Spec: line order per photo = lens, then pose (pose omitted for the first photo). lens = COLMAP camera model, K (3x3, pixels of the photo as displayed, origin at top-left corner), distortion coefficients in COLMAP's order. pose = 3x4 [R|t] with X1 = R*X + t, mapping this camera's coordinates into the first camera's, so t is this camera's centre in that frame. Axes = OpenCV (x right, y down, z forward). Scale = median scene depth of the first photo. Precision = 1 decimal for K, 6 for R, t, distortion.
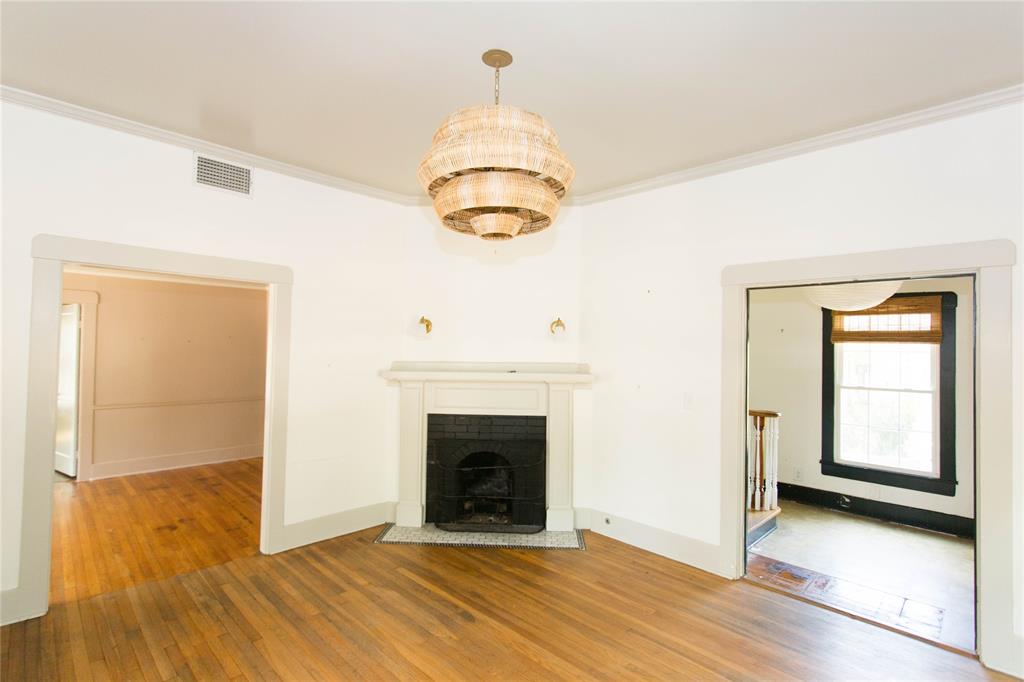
lens RADIAL K [[482.1, 0, 515.7], [0, 482.1, 343.0], [0, 0, 1]] dist [0.000850, 0.000860]
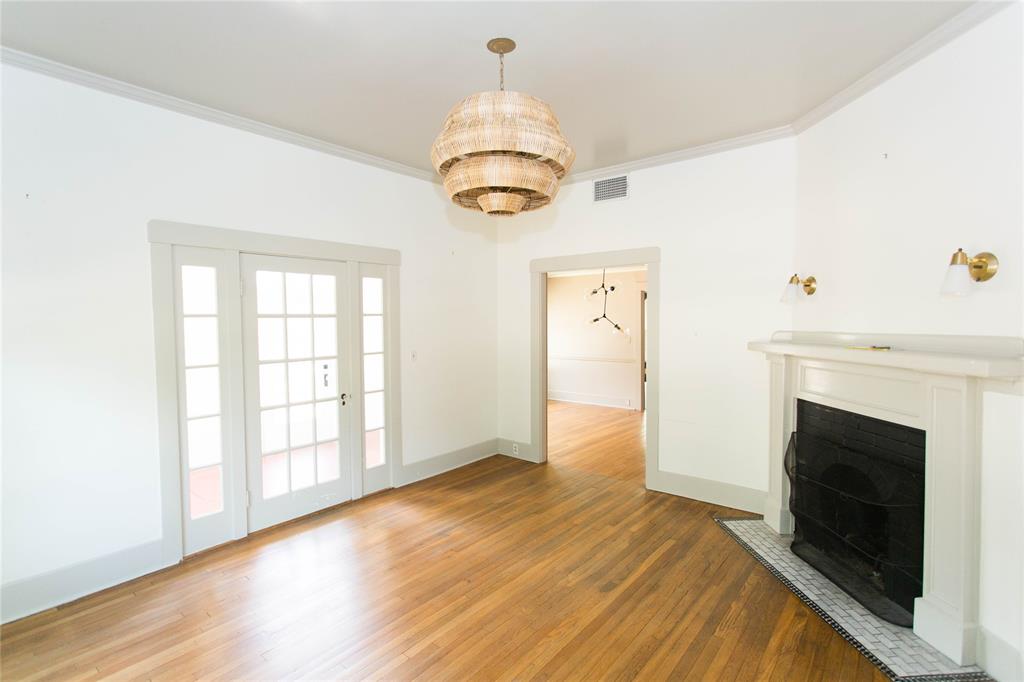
lens RADIAL K [[482.1, 0, 516.3], [0, 482.1, 341.4], [0, 0, 1]] dist [0.000850, 0.000860]
pose [[0.097966, 0.027394, -0.994813, 0.678580], [0.025359, 0.999228, 0.030012, 0.024654], [0.994867, -0.028167, 0.097196, 0.585039]]
